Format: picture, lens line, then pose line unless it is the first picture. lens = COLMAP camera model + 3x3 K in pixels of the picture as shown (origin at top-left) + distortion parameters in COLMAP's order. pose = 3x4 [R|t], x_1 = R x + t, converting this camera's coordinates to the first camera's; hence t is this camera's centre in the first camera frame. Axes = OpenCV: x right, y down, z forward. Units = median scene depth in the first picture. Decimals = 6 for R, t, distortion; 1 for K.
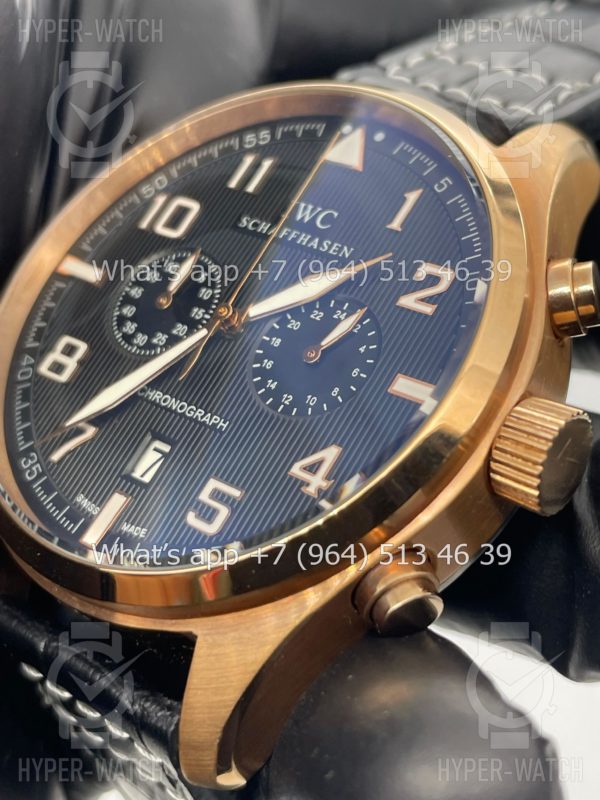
lens RADIAL K [[1293.9, 0, 300.0], [0, 1293.9, 400.0], [0, 0, 1]] dist [0.176032, 0.003657]
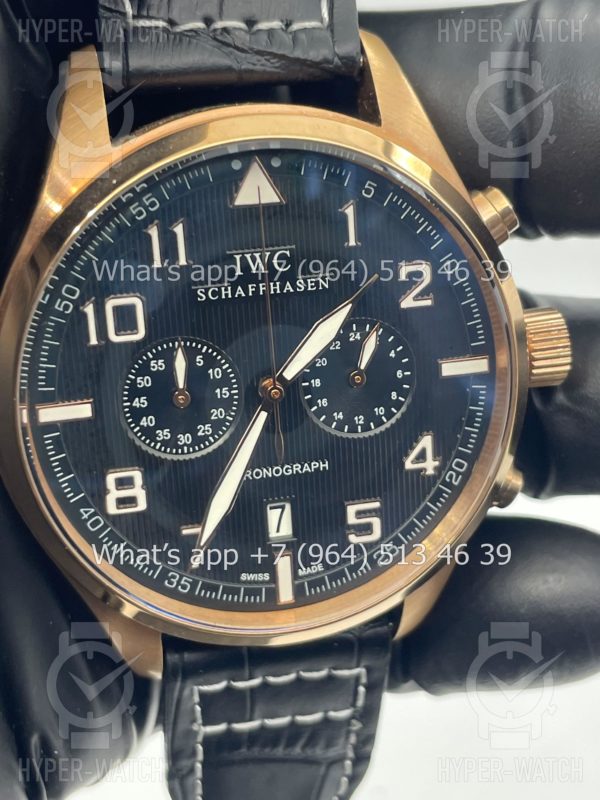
lens RADIAL K [[1293.9, 0, 300.0], [0, 1293.9, 400.0], [0, 0, 1]] dist [0.176032, 0.003657]
pose [[0.616320, -0.678546, 0.399657, -0.503524], [0.230517, 0.640724, 0.732349, -0.891093], [-0.753002, -0.359234, 0.551307, 0.358107]]
